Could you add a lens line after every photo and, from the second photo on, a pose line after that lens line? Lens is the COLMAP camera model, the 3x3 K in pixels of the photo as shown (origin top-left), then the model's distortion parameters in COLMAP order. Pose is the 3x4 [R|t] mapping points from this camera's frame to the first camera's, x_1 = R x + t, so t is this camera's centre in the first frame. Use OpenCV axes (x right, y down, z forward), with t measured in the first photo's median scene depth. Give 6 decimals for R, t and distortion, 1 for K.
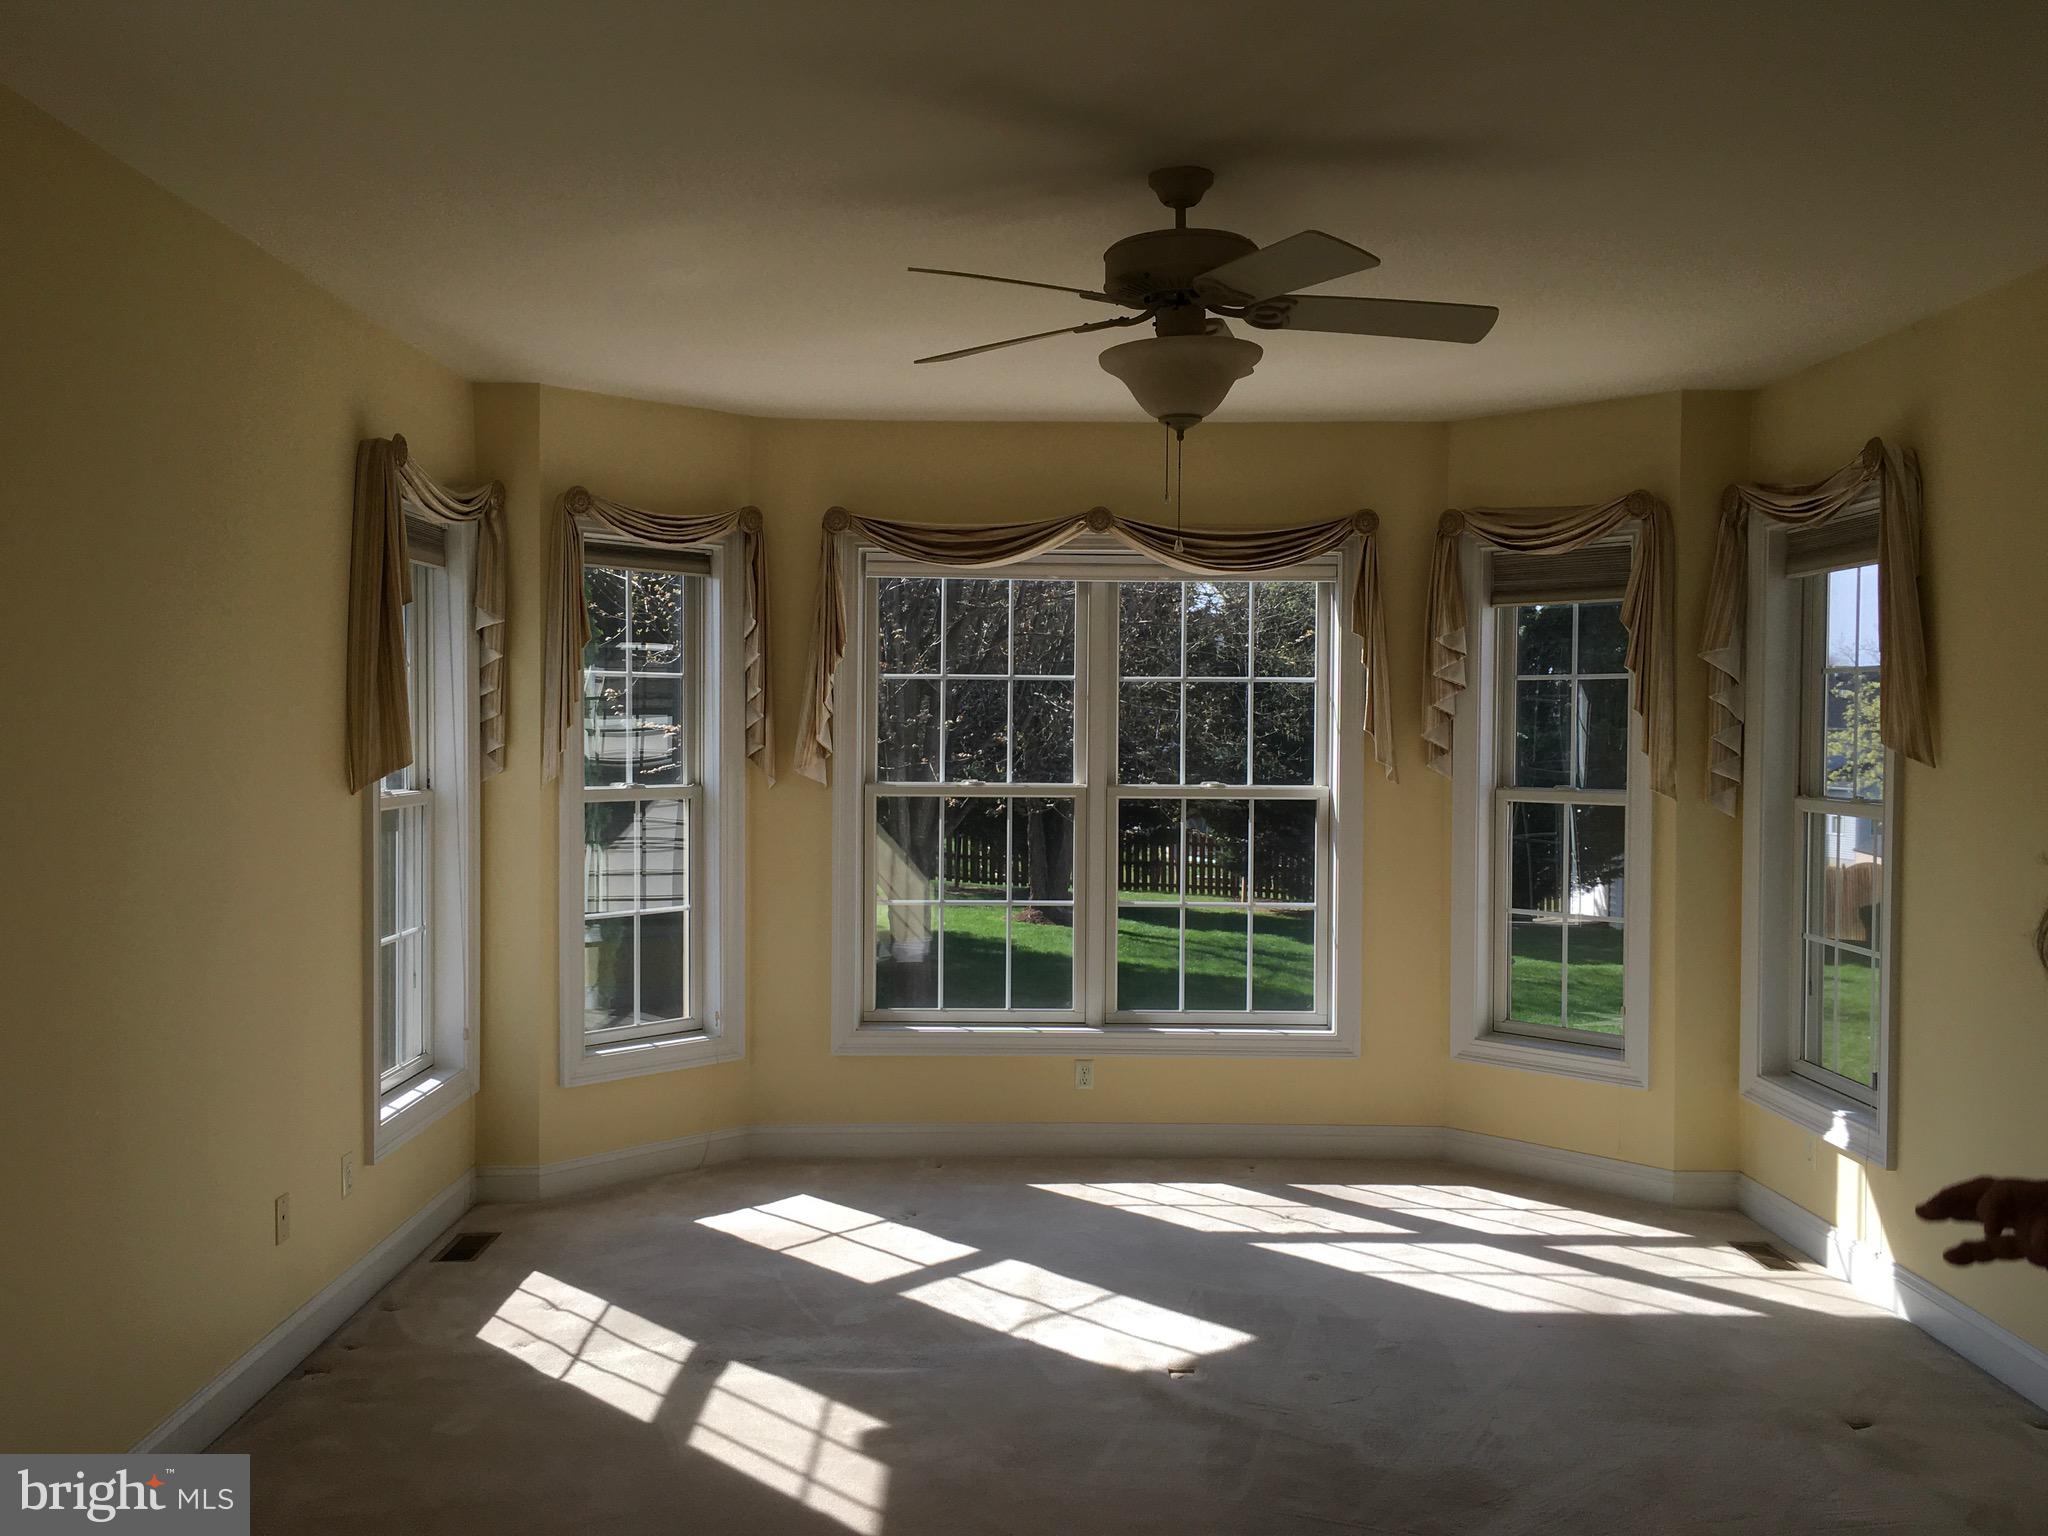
lens RADIAL K [[1696.1, 0, 1024.0], [0, 1696.1, 768.0], [0, 0, 1]] dist [0.095081, -0.171168]
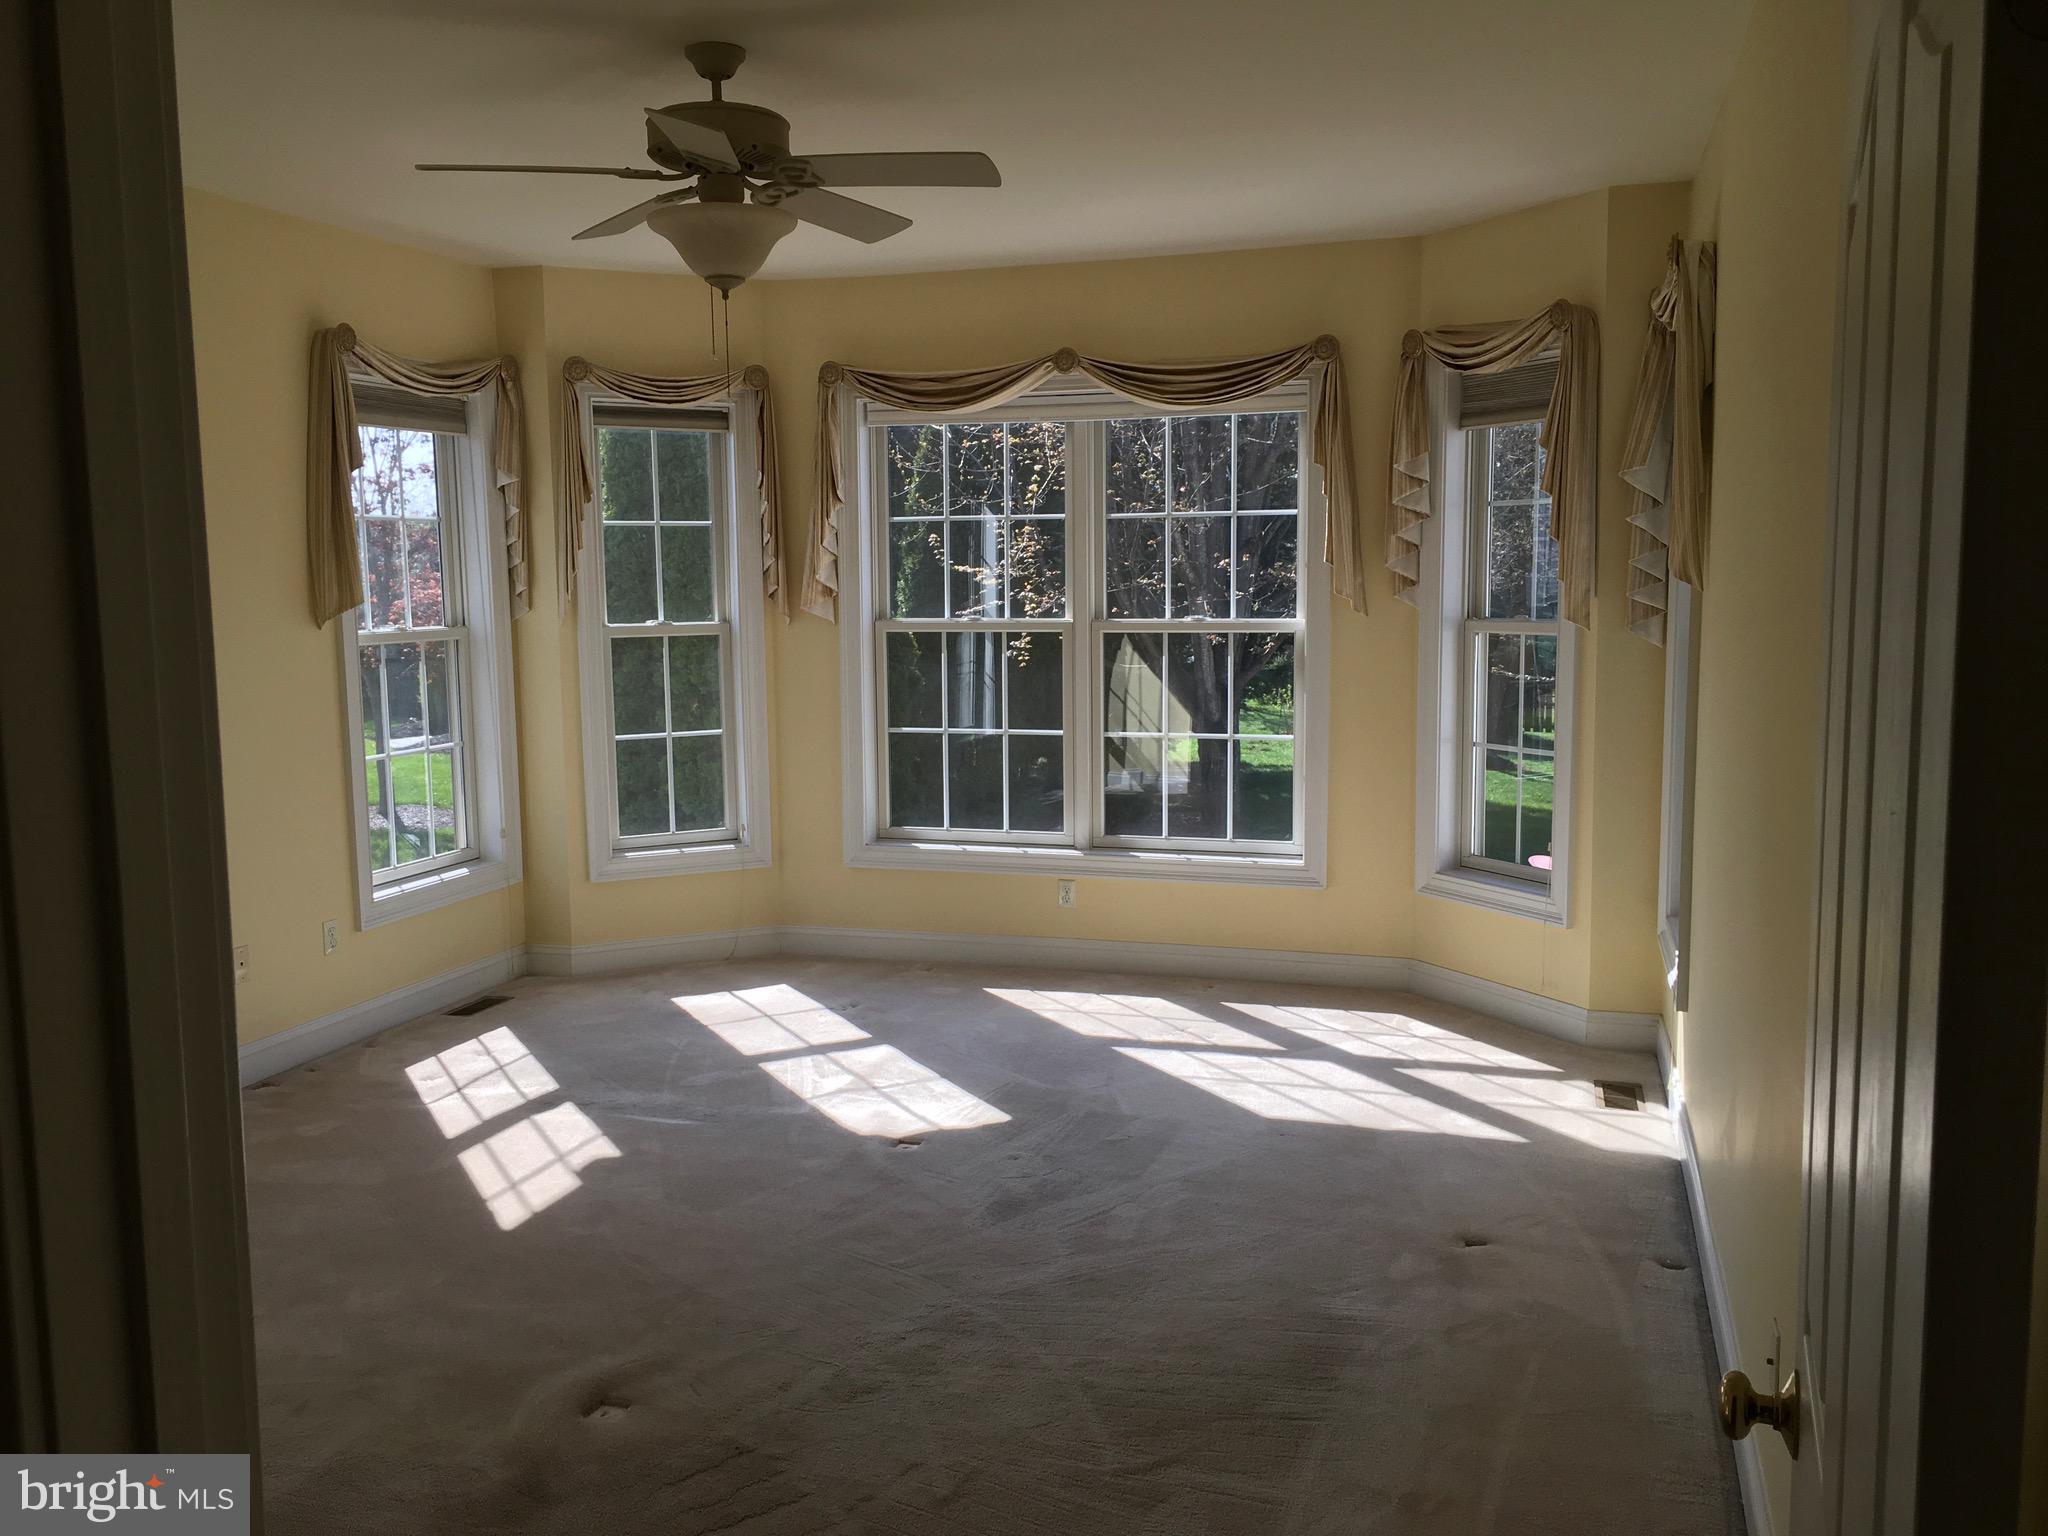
lens RADIAL K [[1696.1, 0, 1024.0], [0, 1696.1, 768.0], [0, 0, 1]] dist [0.095081, -0.171168]
pose [[0.953536, 0.018311, -0.300722, 0.360586], [0.009239, 0.995905, 0.089934, 0.007112], [0.301137, -0.088534, 0.949462, -0.010989]]
